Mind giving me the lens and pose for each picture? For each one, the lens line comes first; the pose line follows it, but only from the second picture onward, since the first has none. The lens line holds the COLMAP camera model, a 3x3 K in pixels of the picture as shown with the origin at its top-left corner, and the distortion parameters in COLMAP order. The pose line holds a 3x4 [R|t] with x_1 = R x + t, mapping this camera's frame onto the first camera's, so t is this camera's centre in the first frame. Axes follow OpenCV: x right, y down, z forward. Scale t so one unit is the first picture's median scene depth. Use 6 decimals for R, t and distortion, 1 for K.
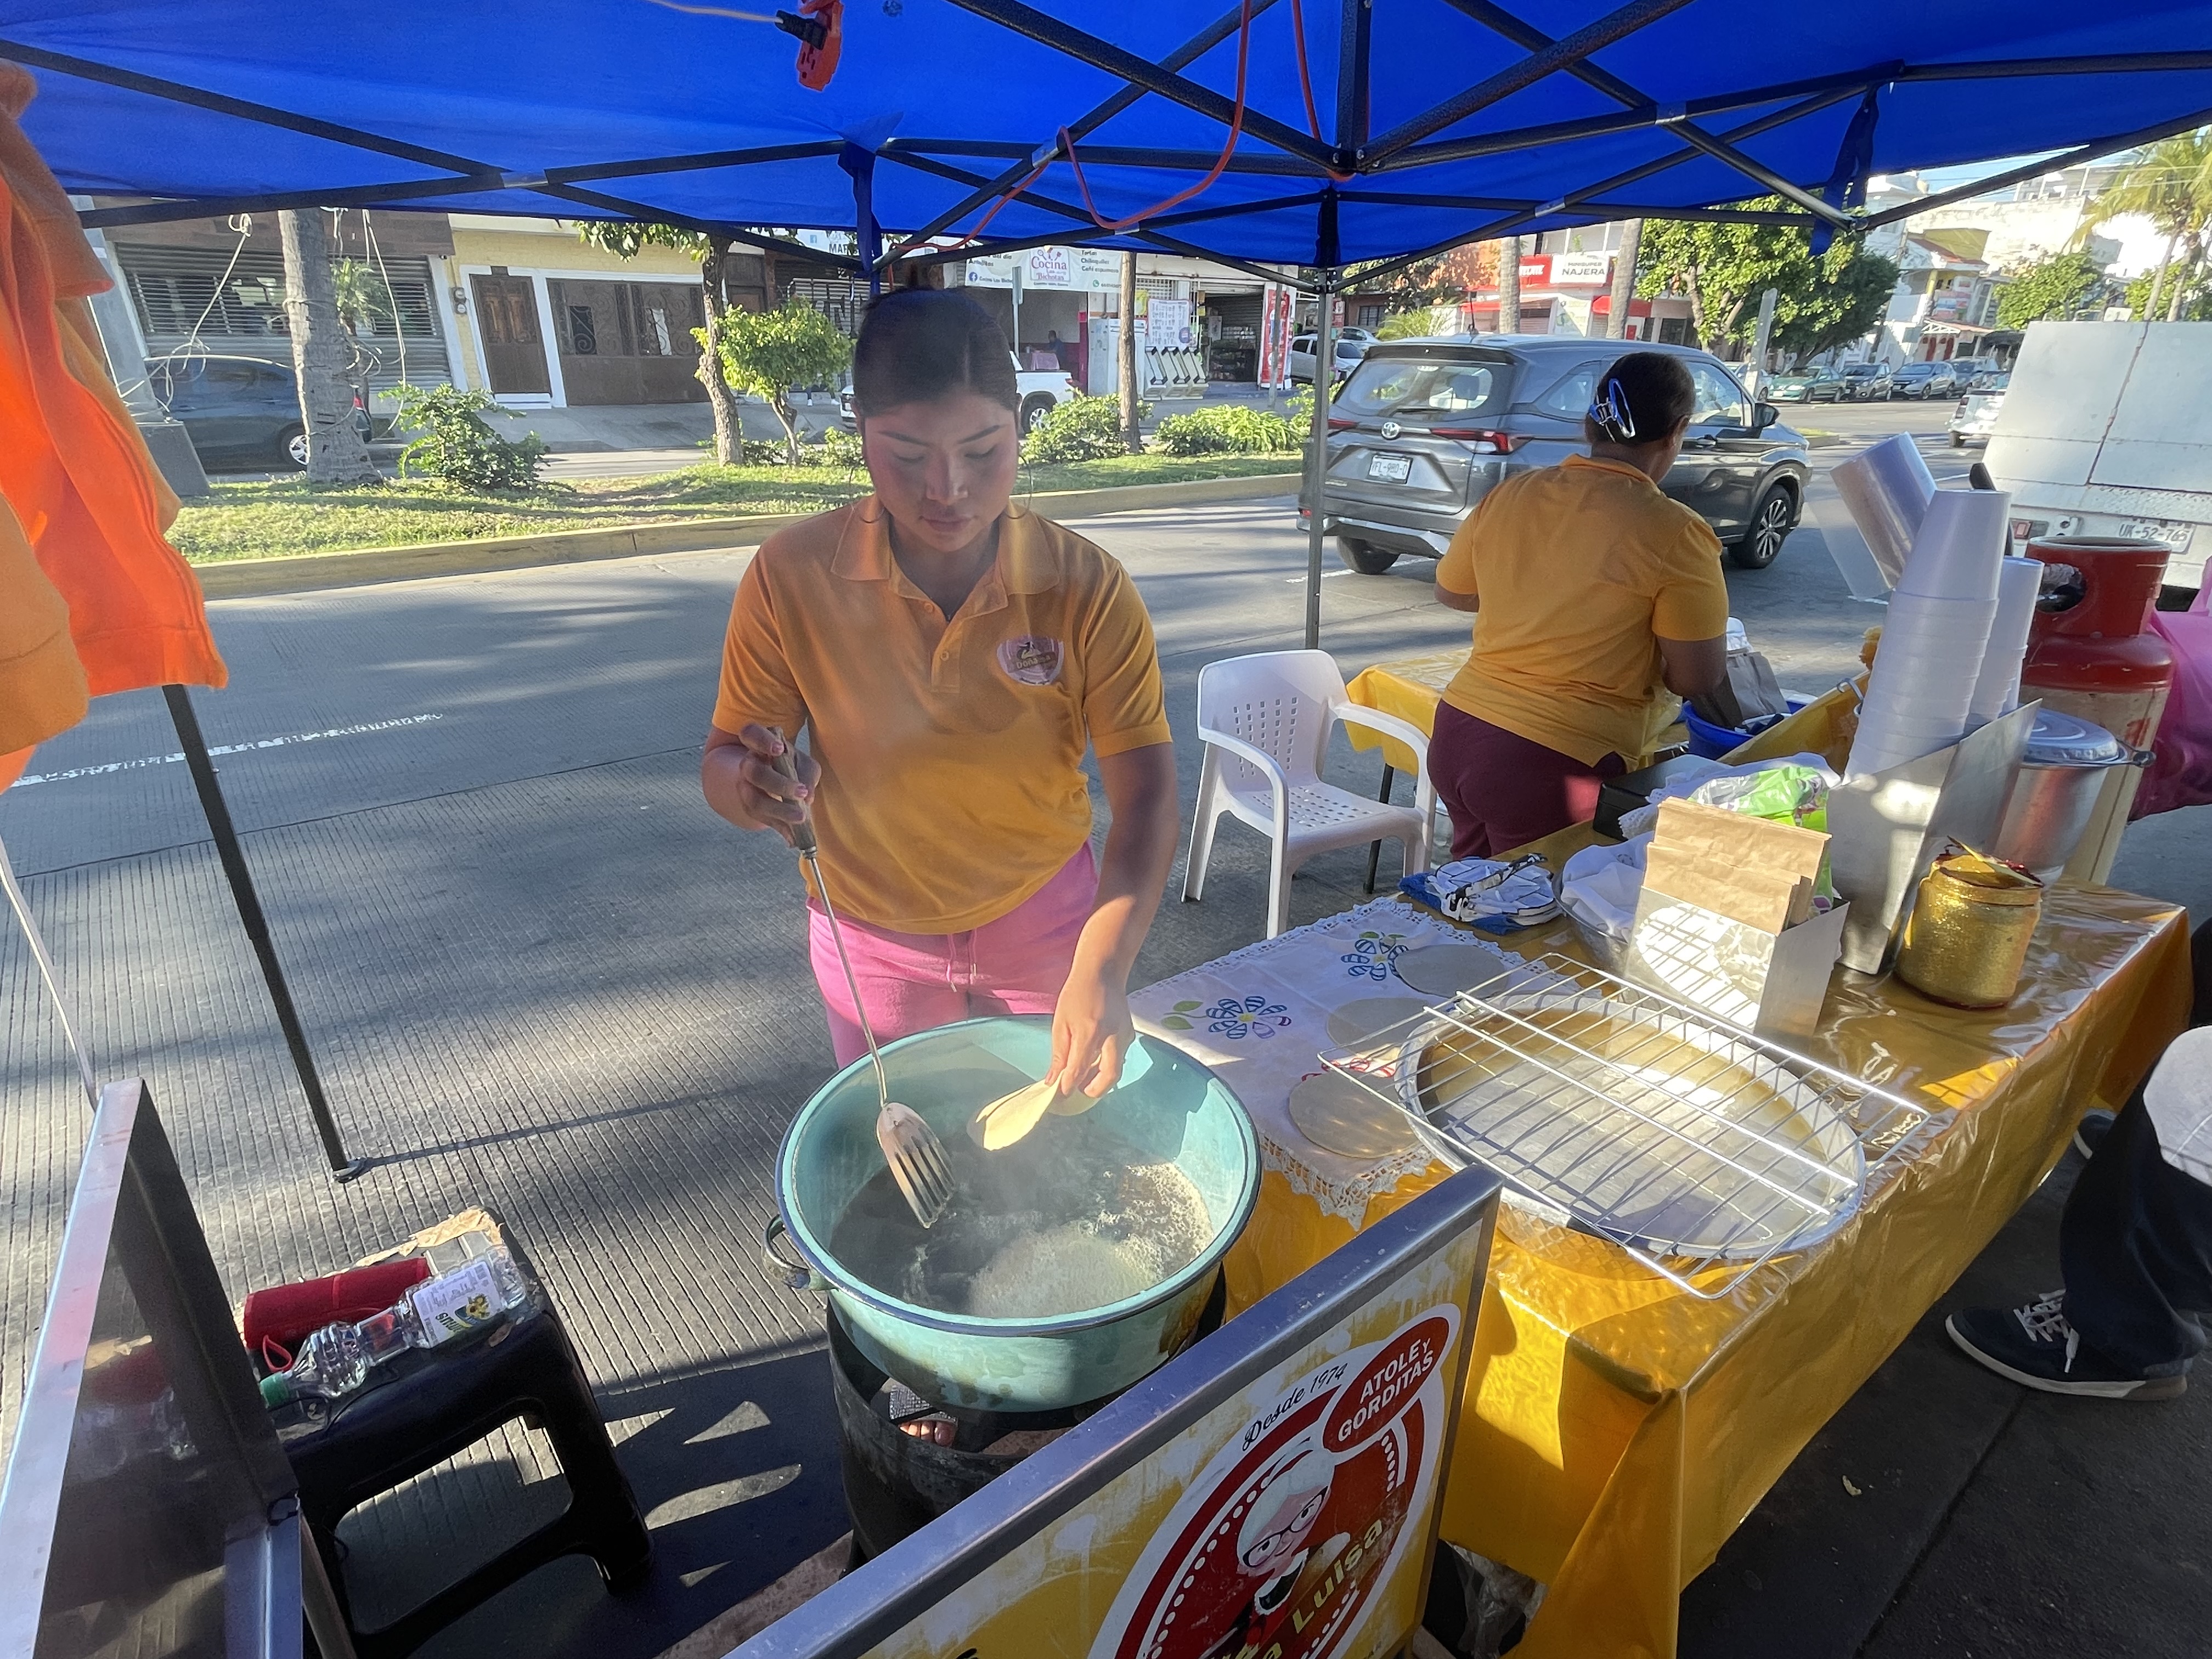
lens RADIAL K [[1104.0, 0, 1103.2], [0, 1104.0, 834.5], [0, 0, 1]] dist [-0.010751, 0.005529]
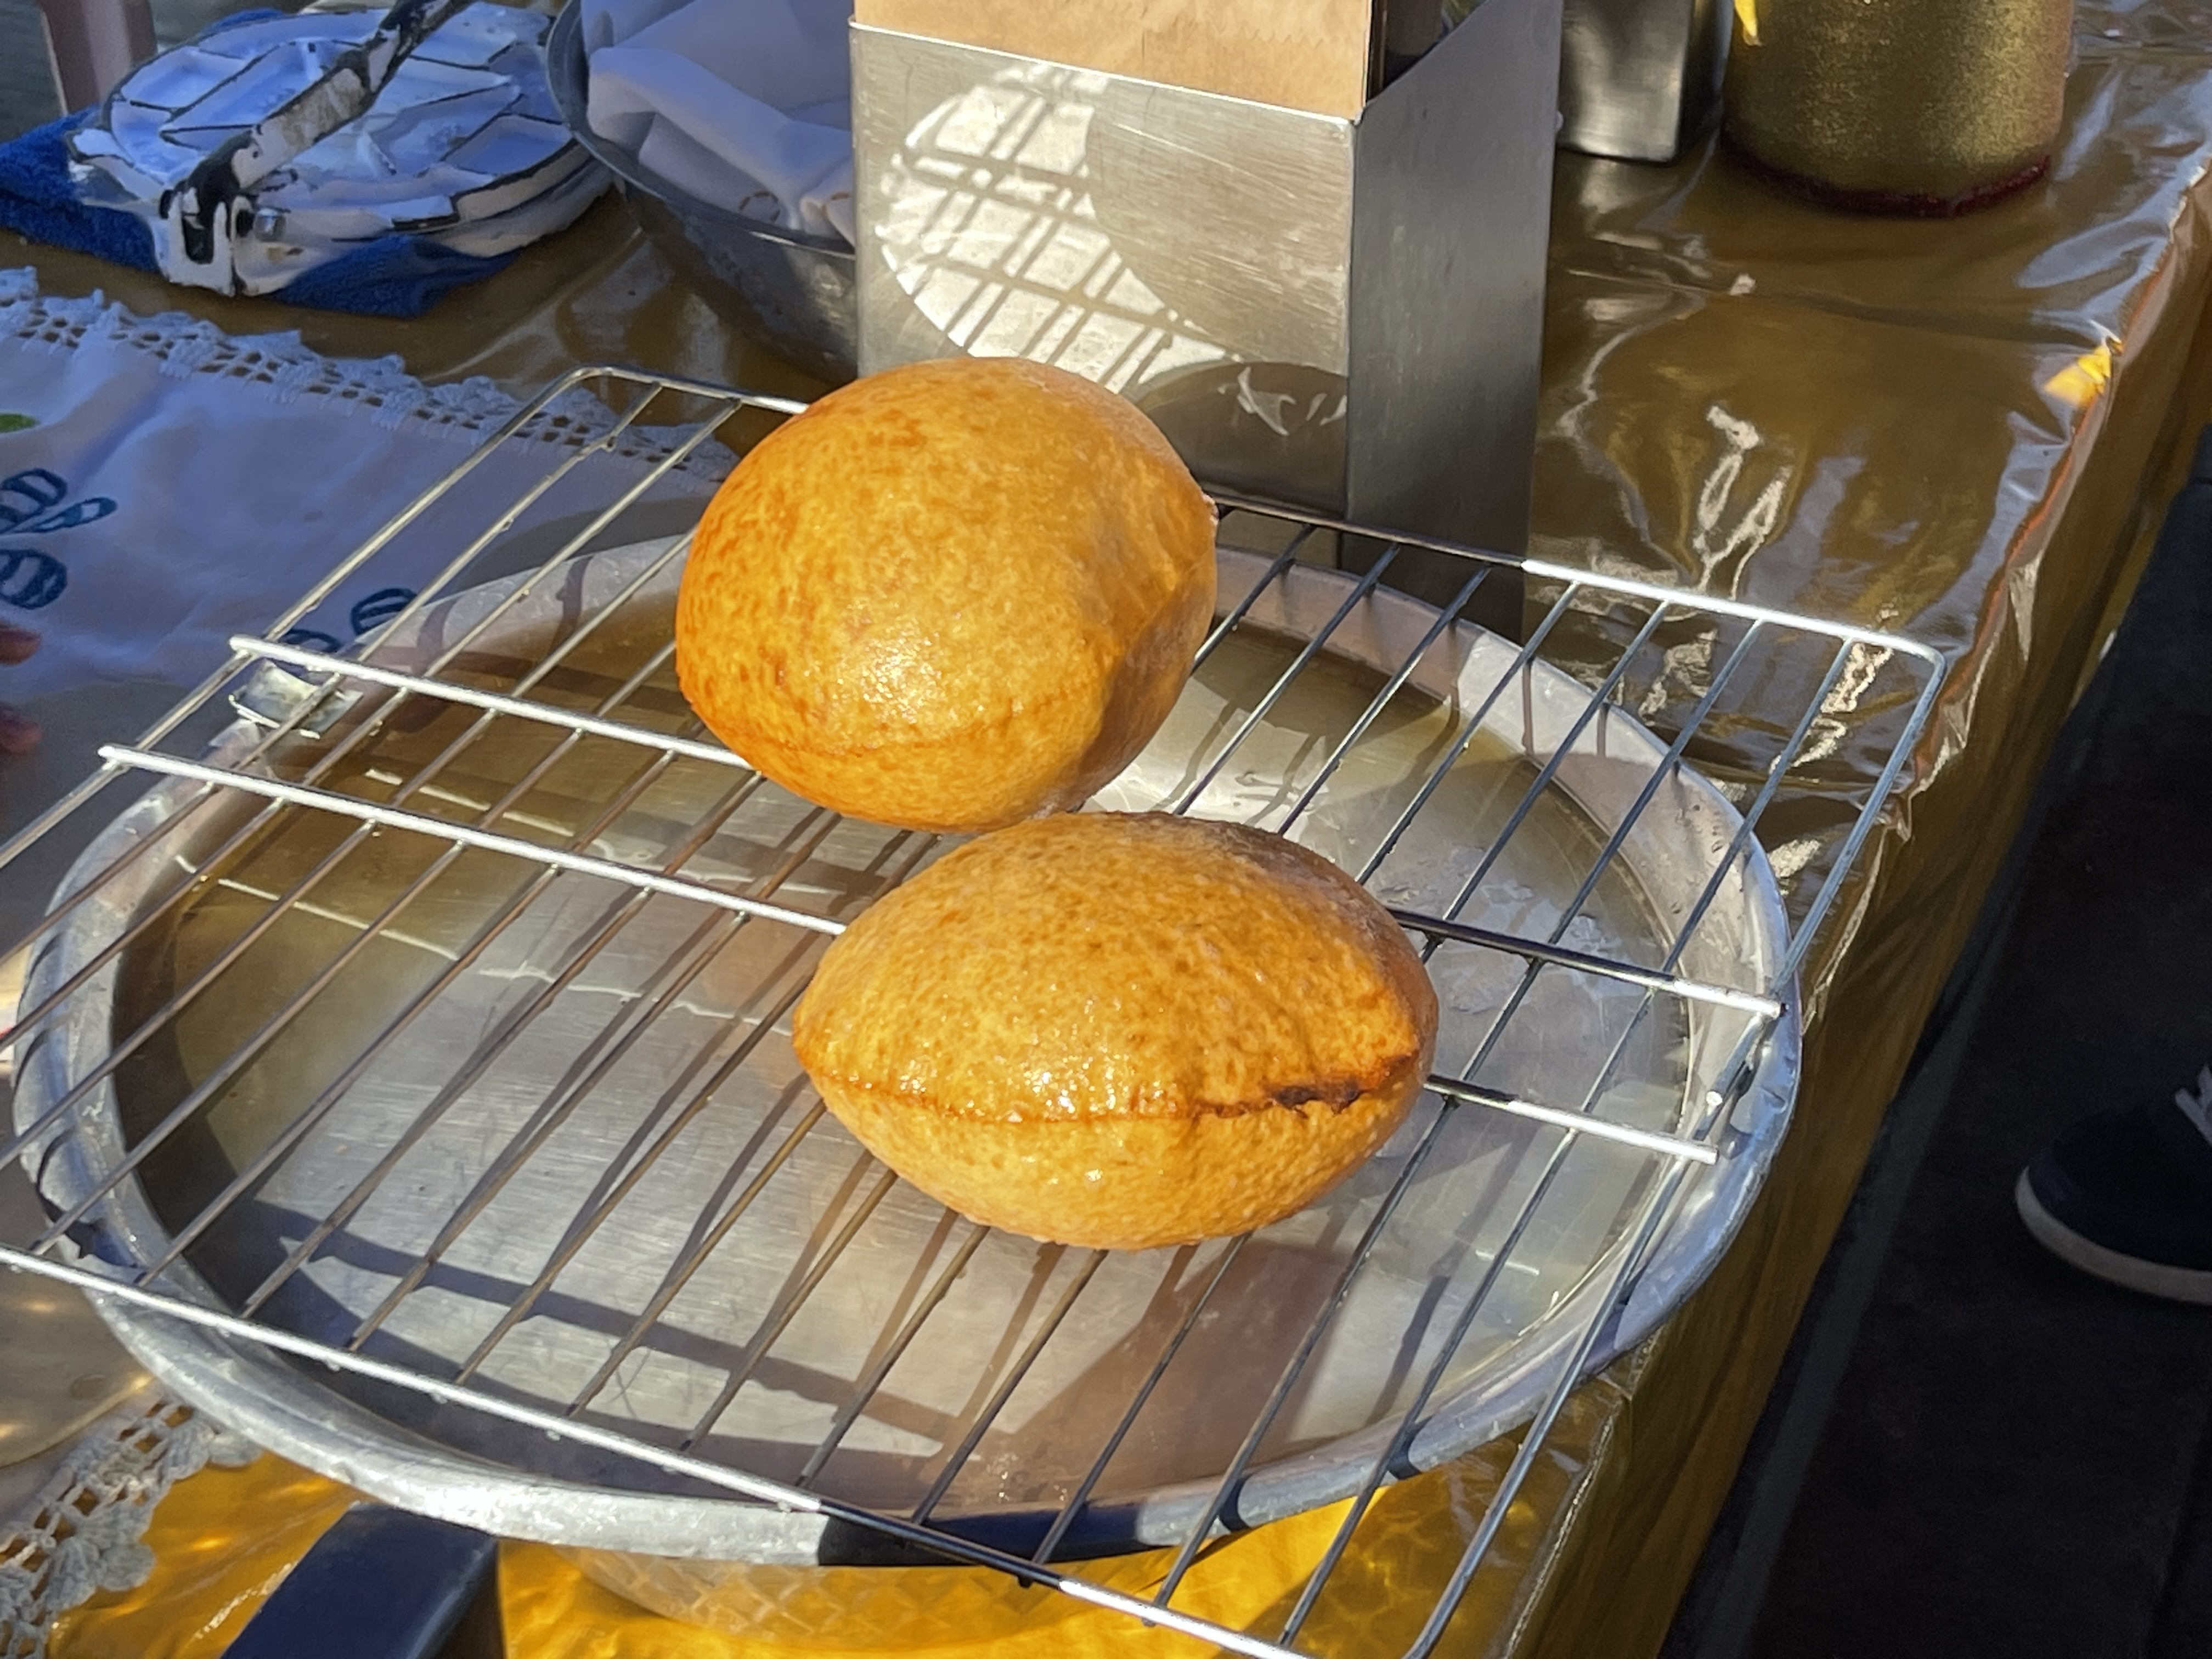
lens RADIAL K [[4004.8, 0, 1103.0], [0, 4004.8, 829.8], [0, 0, 1]] dist [0.072589, 0.000000]
pose [[0.860988, -0.282839, 0.422731, 0.080138], [0.187353, 0.949047, 0.253396, 0.001744], [-0.472861, -0.138971, 0.870109, 0.129113]]
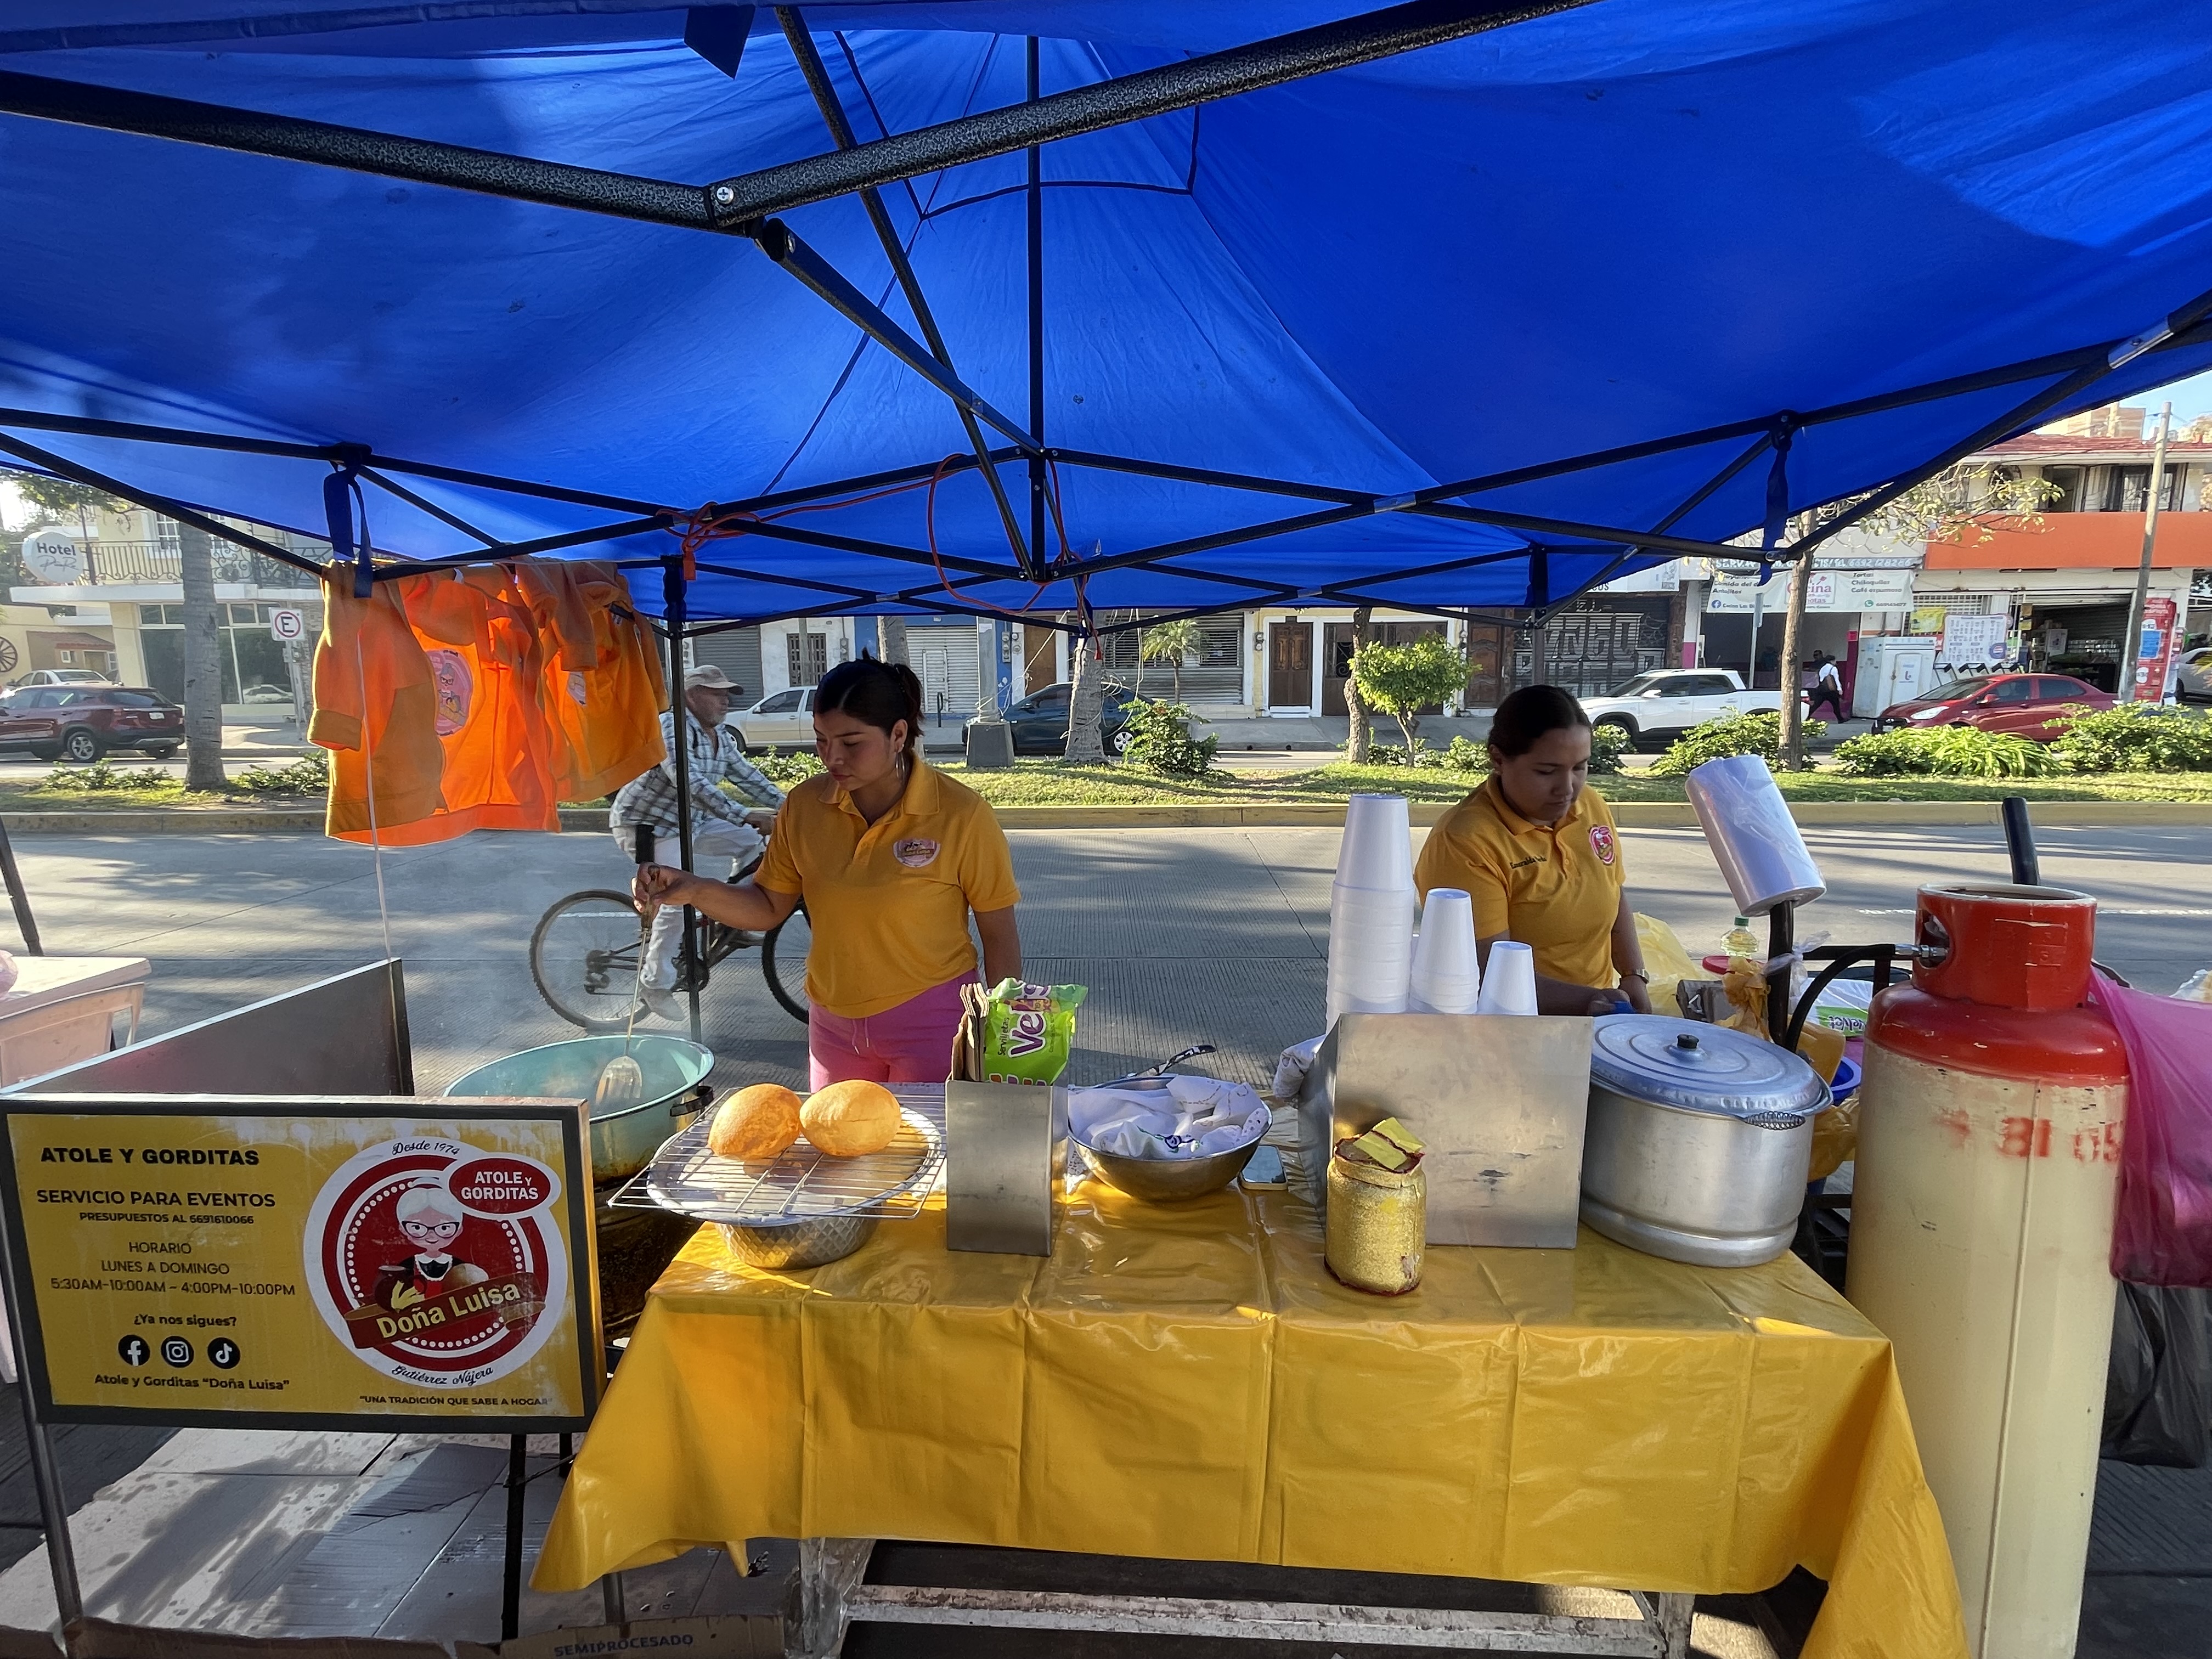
lens RADIAL K [[1027.4, 0, 1117.9], [0, 1027.4, 839.5], [0, 0, 1]] dist [-0.006057, 0.000743]
pose [[0.781483, 0.086144, -0.617951, 0.995281], [-0.238147, 0.956621, -0.167814, -0.021648], [0.576689, 0.278307, 0.768098, 0.028118]]
